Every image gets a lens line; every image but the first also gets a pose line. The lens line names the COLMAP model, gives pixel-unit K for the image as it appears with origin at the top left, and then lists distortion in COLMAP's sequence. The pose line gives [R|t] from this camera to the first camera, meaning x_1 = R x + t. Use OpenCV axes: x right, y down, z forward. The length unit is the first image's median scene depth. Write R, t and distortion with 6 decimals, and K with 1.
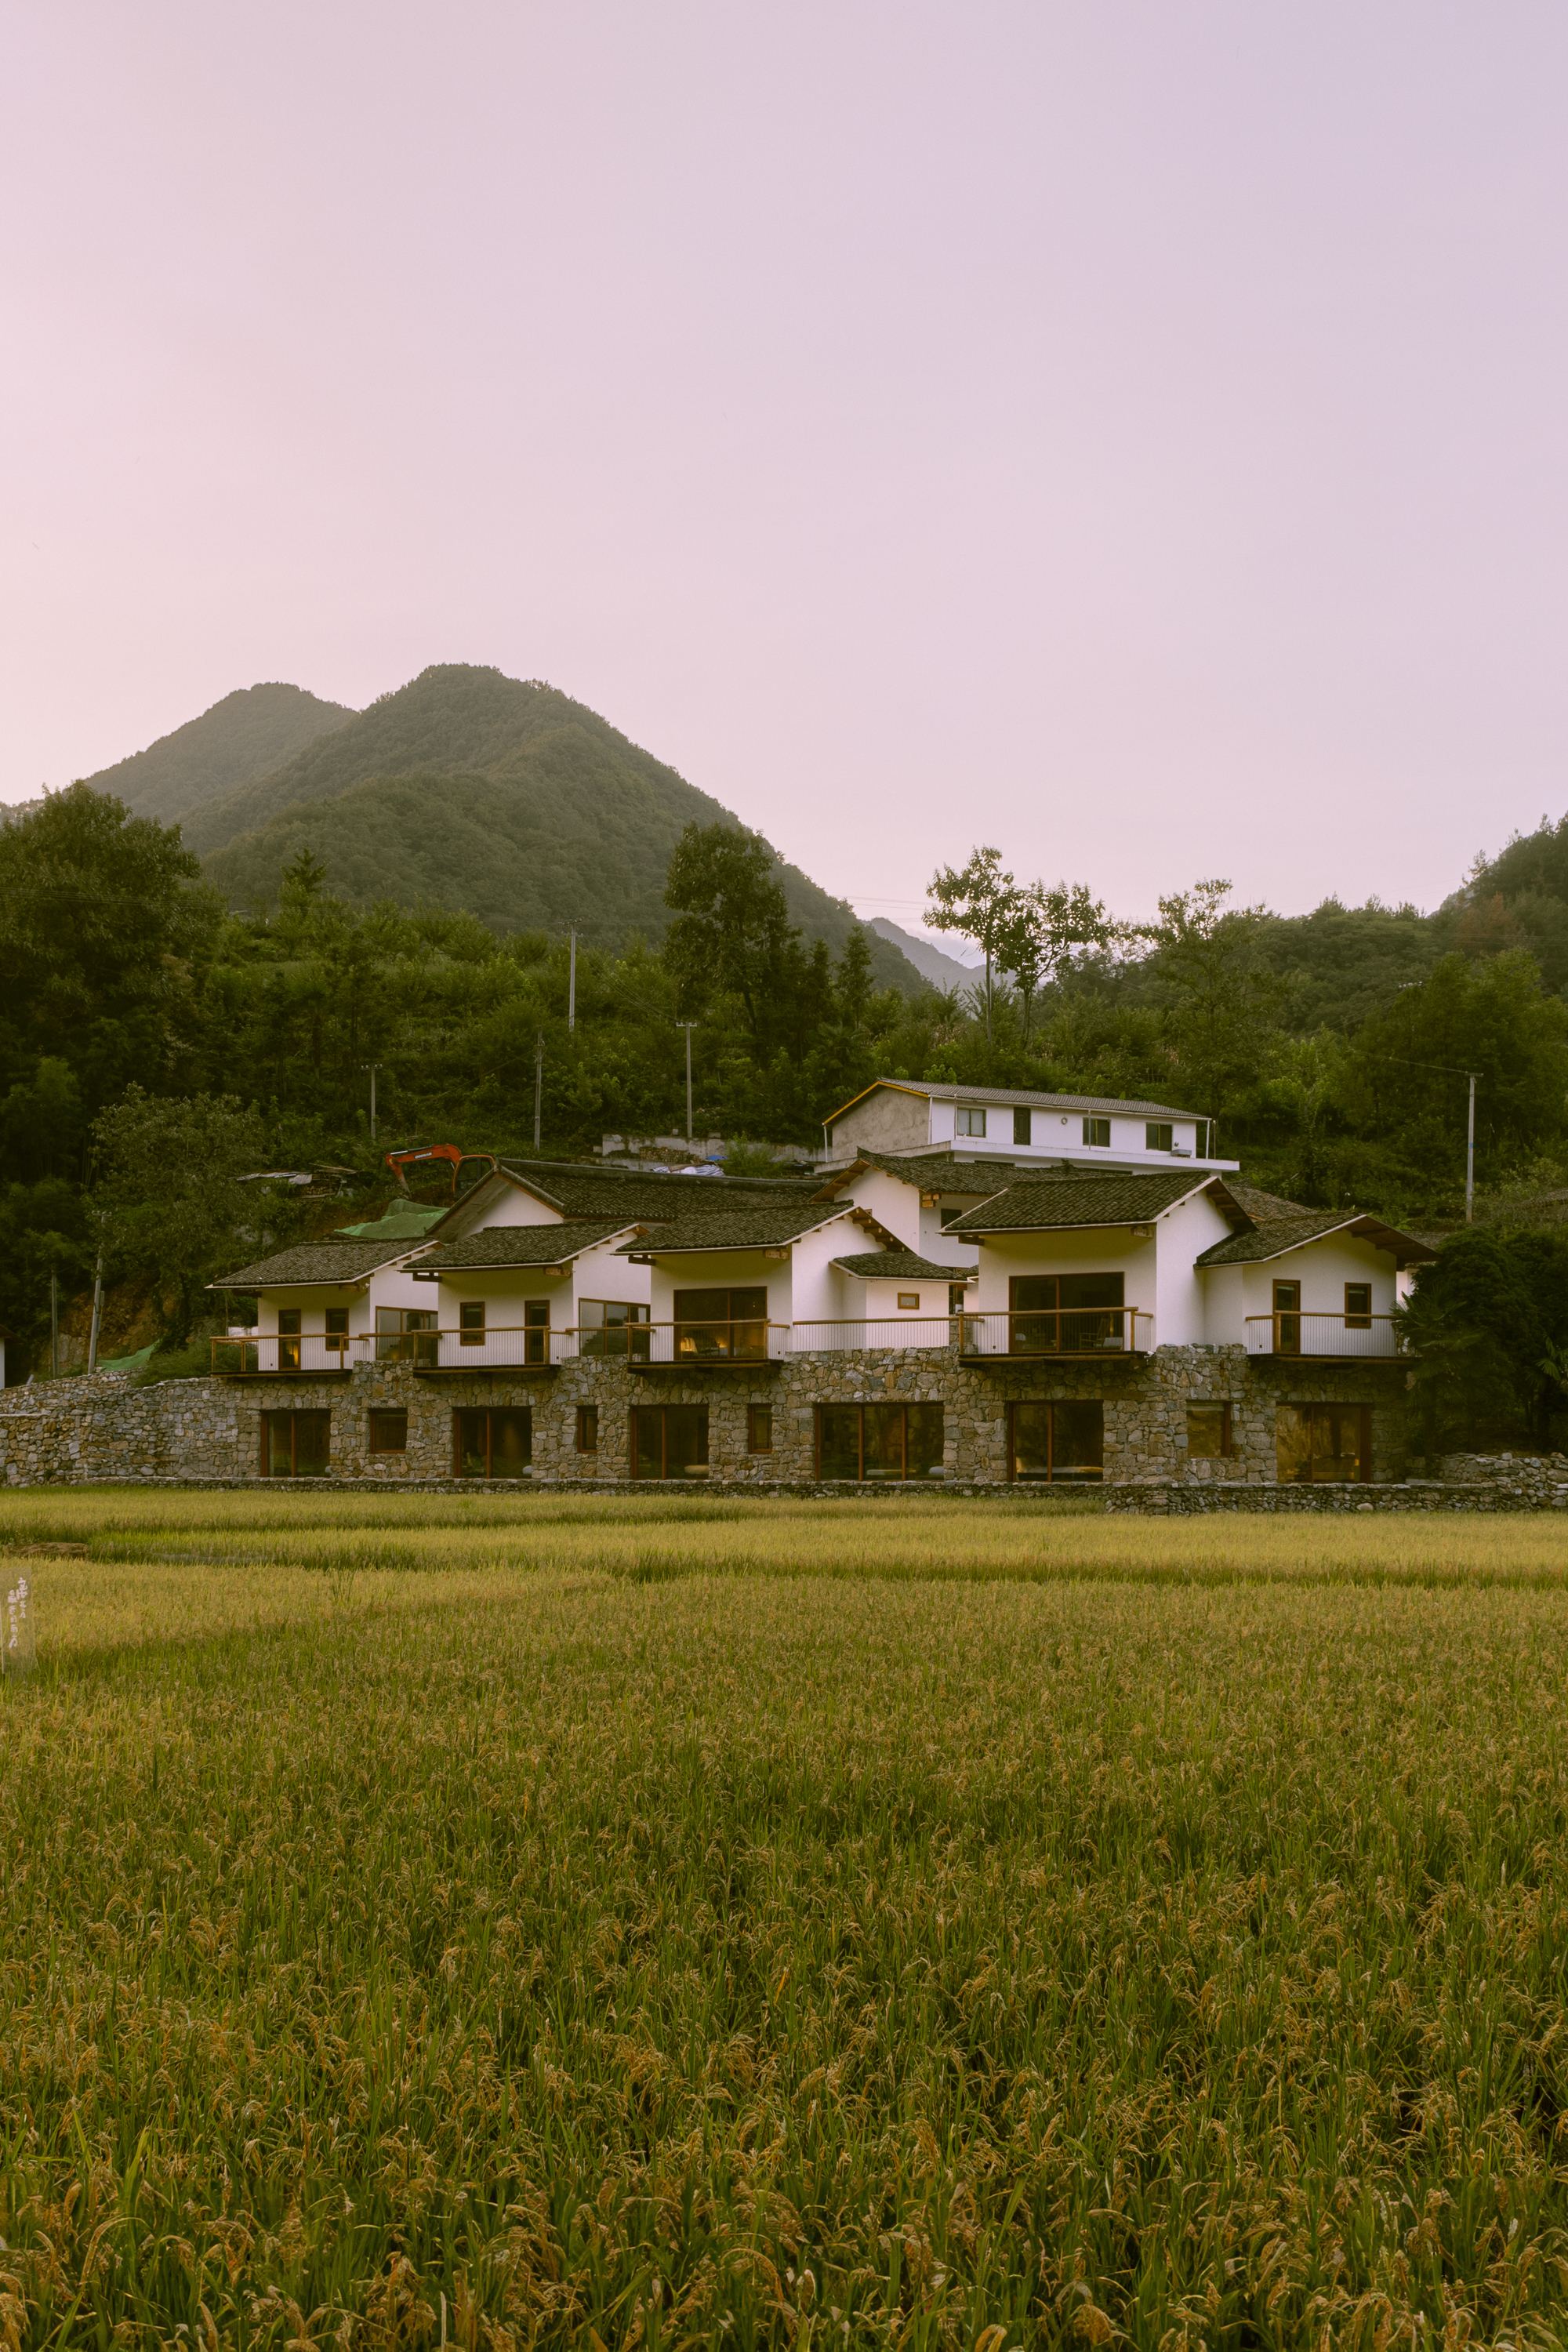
lens RADIAL K [[2609.2, 0, 778.2], [0, 2609.2, 1173.7], [0, 0, 1]] dist [0.086251, 0.000000]
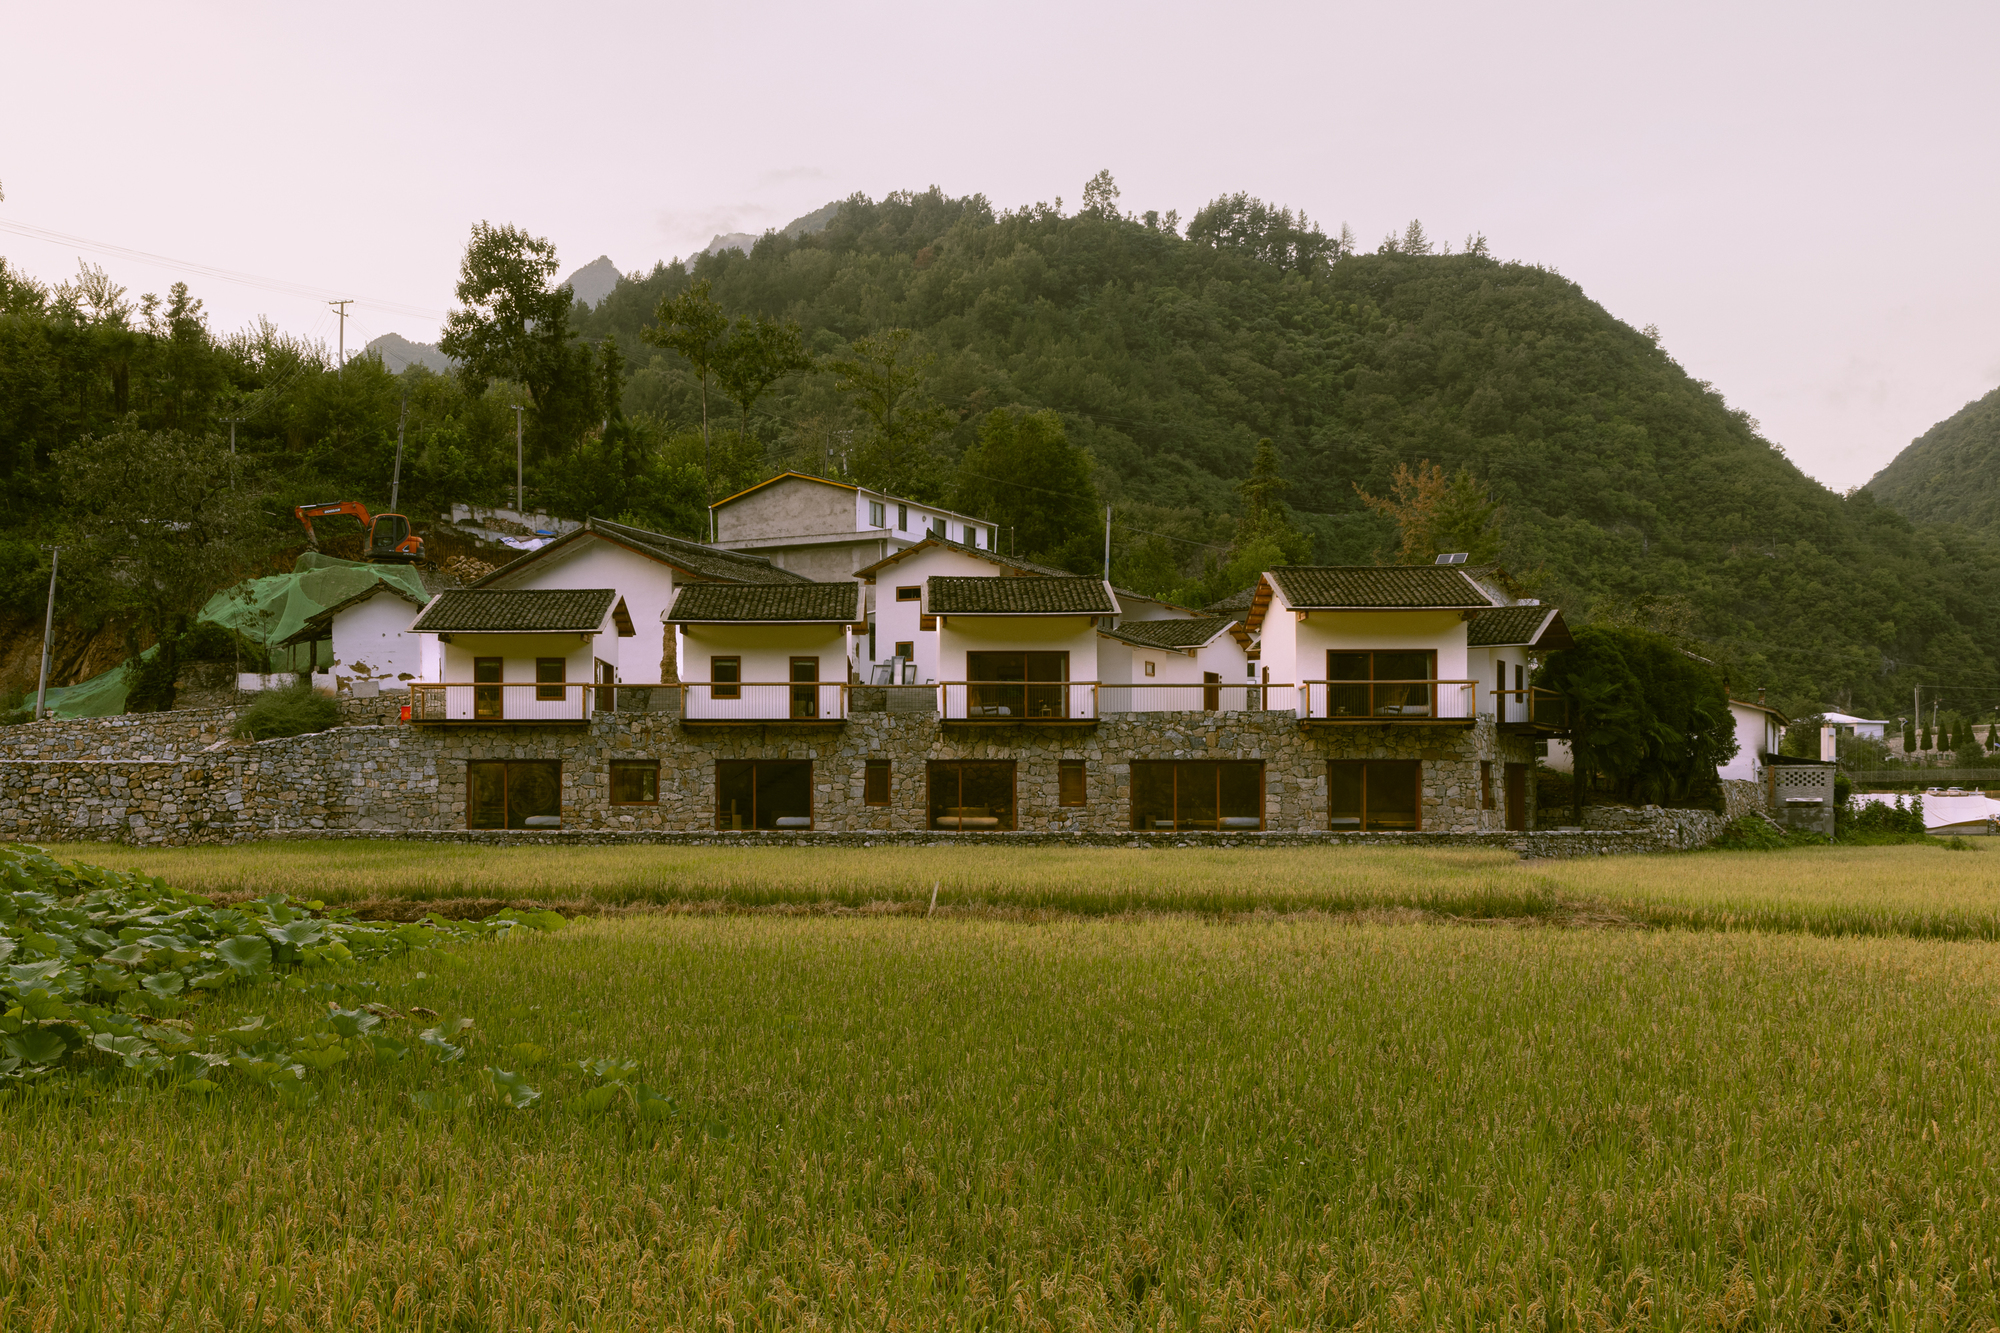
lens RADIAL K [[2031.4, 0, 999.2], [0, 2031.4, 670.7], [0, 0, 1]] dist [0.028444, 0.000000]
pose [[0.882592, 0.031719, 0.469069, -0.395515], [-0.051095, 0.998283, 0.028635, 0.027470], [-0.467355, -0.049240, 0.882697, 0.263419]]
